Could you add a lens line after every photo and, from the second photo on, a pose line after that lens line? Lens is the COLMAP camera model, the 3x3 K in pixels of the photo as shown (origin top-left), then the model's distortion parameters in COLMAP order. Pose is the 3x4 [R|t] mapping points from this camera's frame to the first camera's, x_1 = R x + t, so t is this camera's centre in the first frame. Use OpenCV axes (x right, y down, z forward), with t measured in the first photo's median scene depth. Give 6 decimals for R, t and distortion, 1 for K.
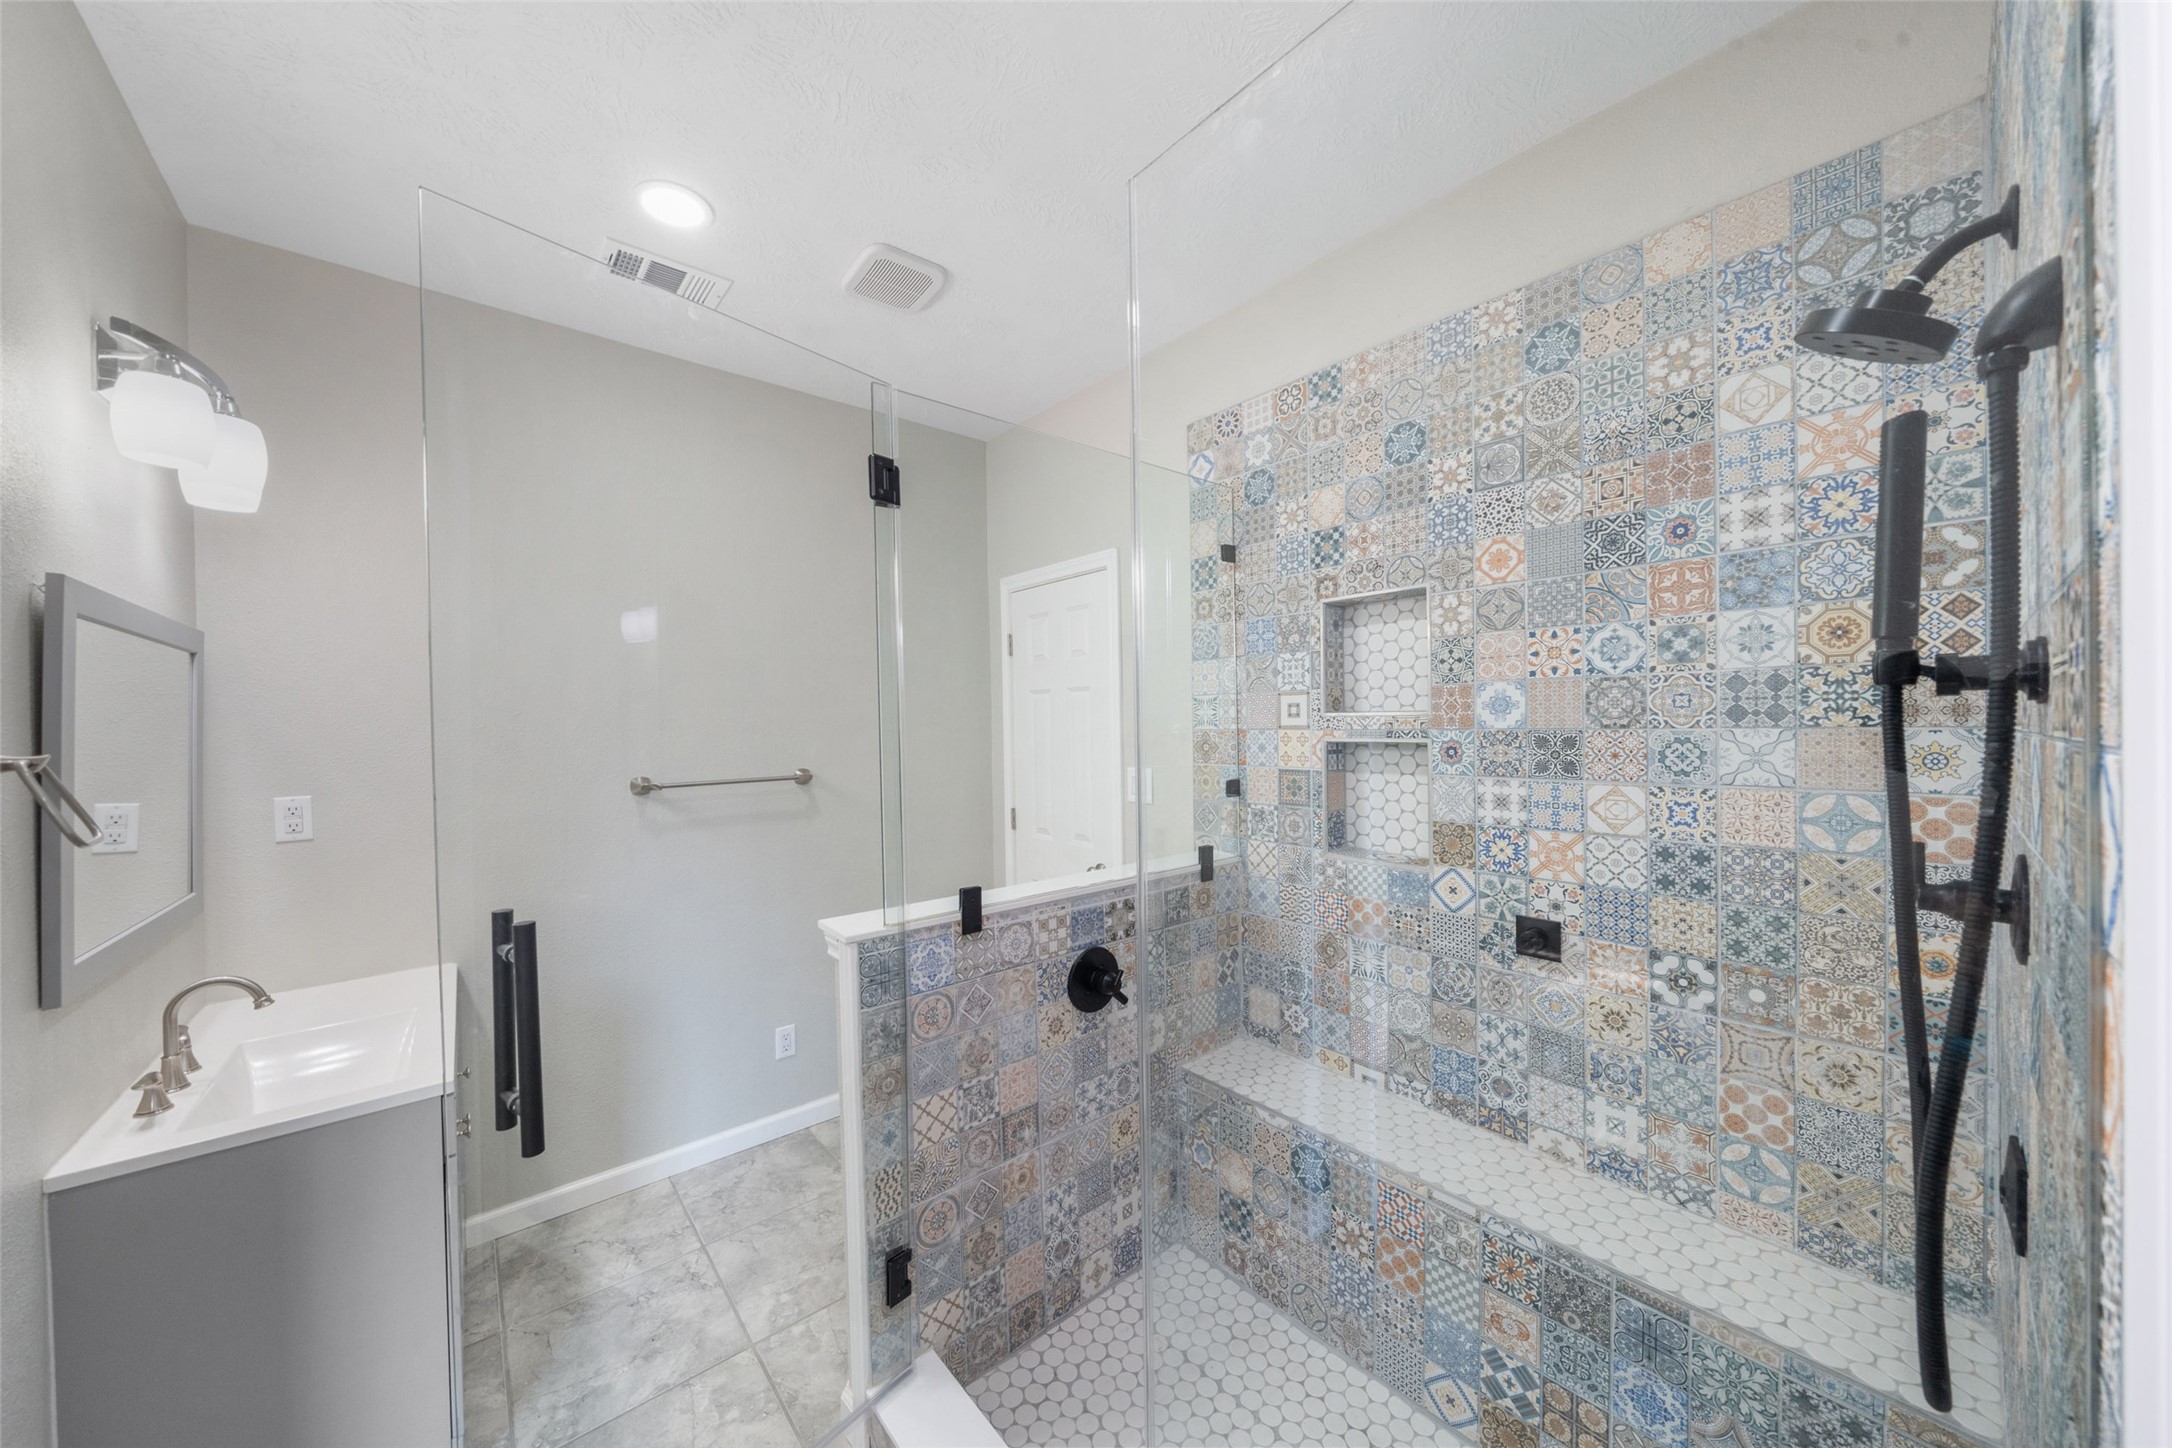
lens RADIAL K [[741.4, 0, 1088.4], [0, 741.4, 733.1], [0, 0, 1]] dist [-0.006978, 0.000312]
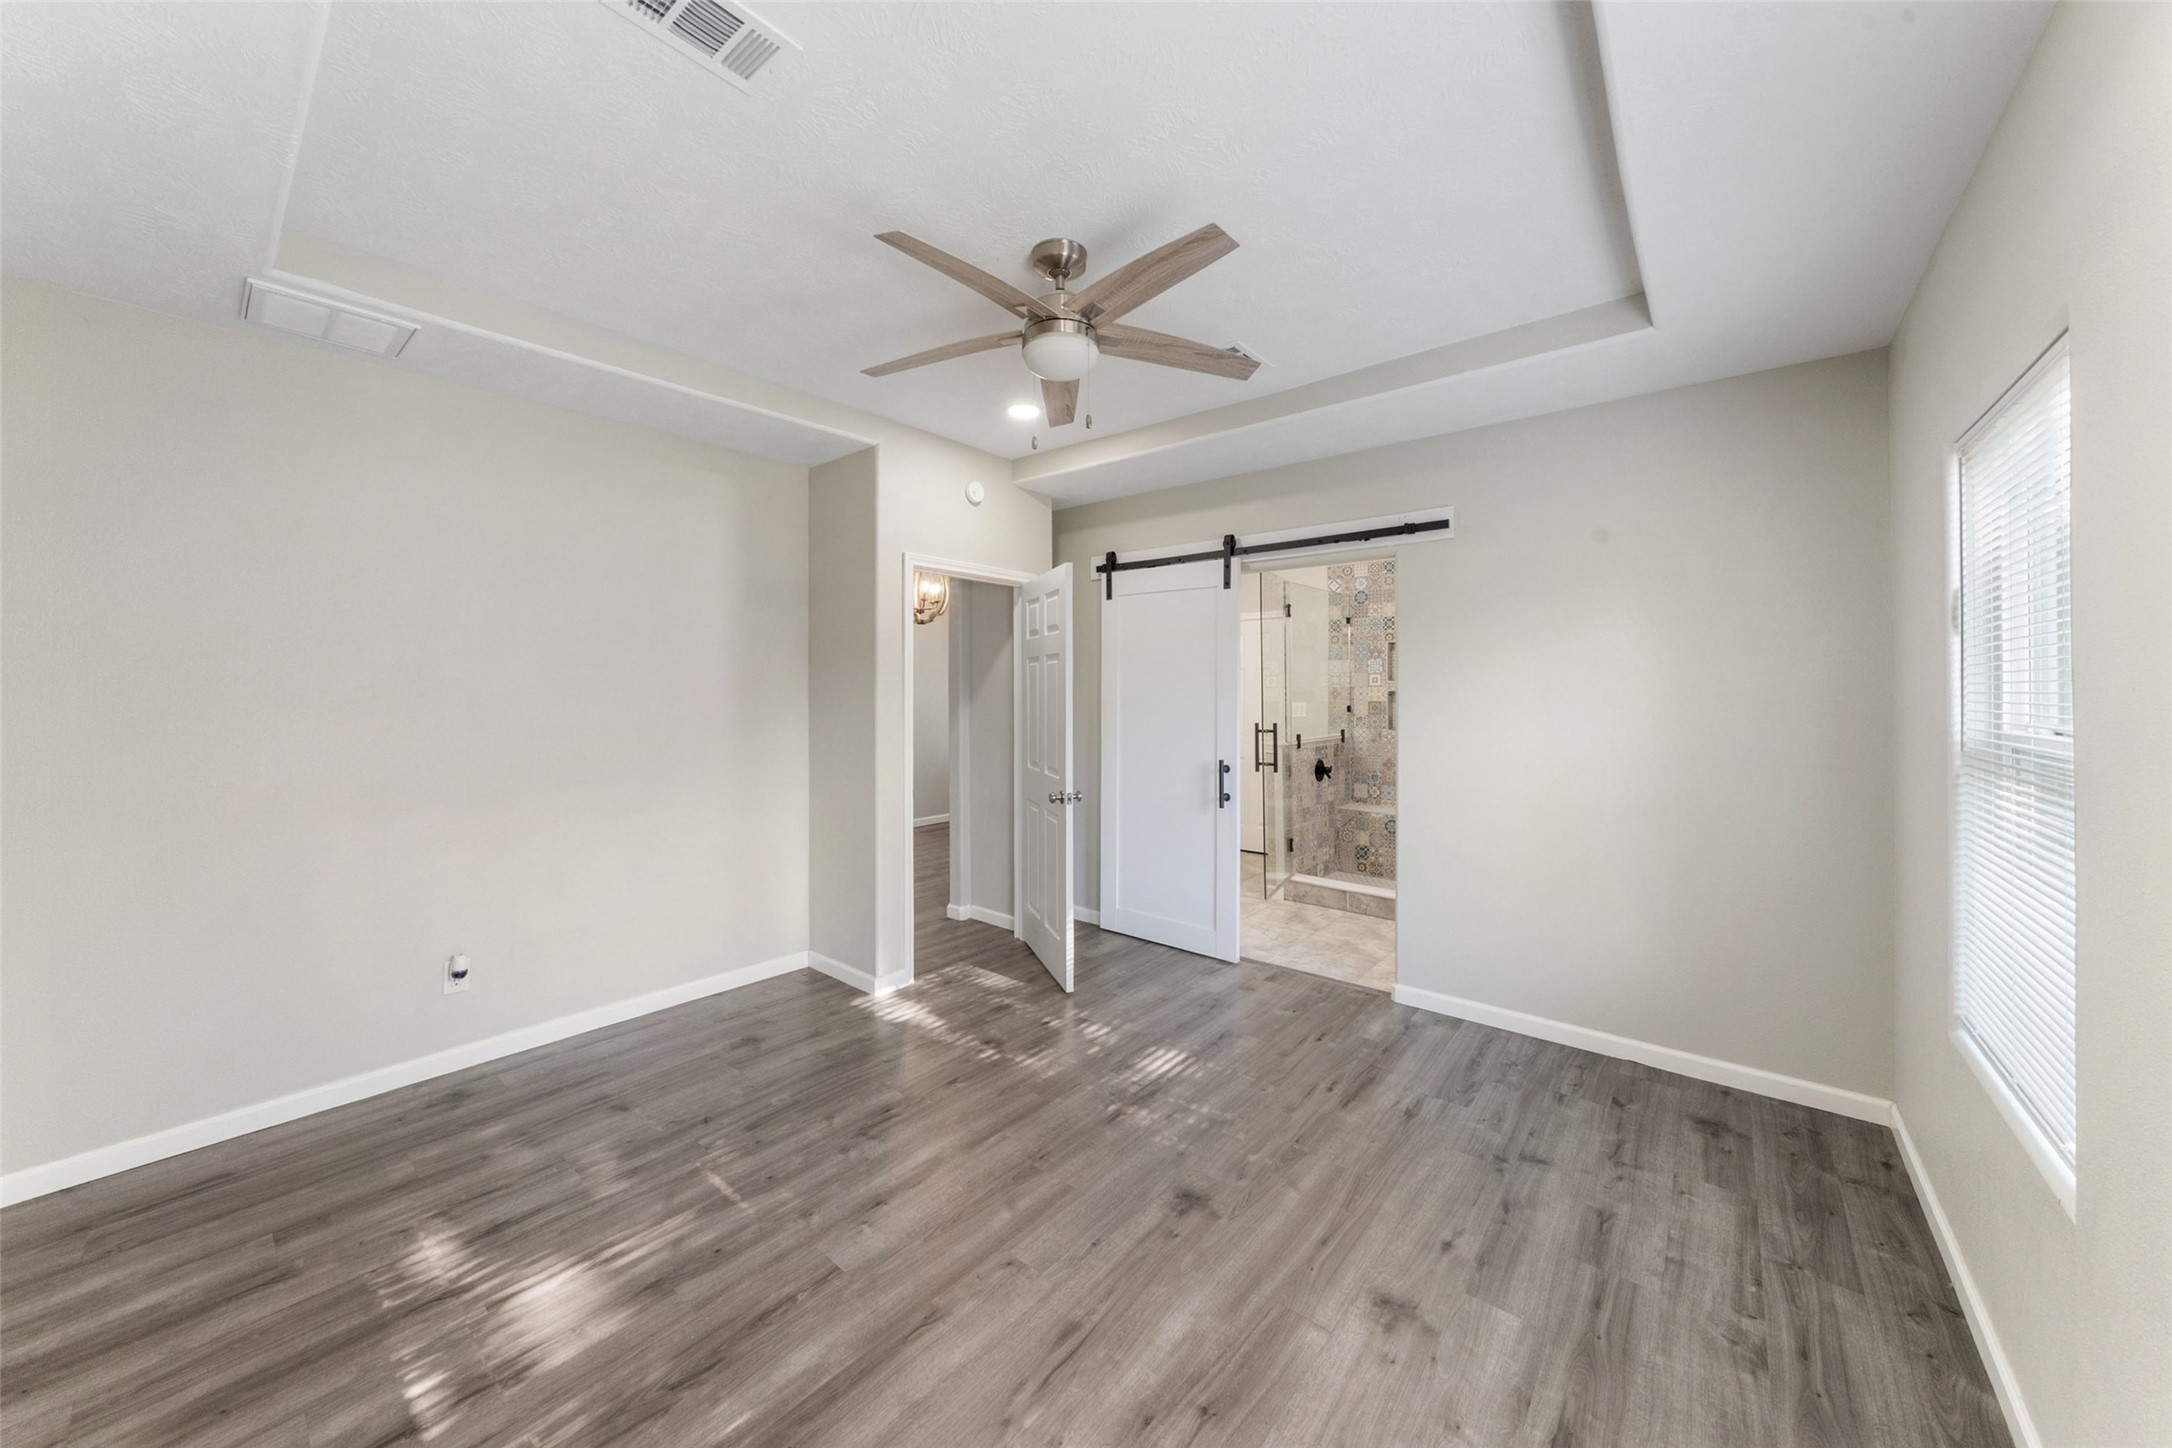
lens RADIAL K [[741.4, 0, 1102.2], [0, 741.4, 687.0], [0, 0, 1]] dist [-0.006978, 0.000312]
pose [[0.987099, 0.012749, 0.159600, -1.172828], [-0.011276, 0.999885, -0.010131, 0.034903], [-0.159711, 0.008201, 0.987130, -1.574994]]
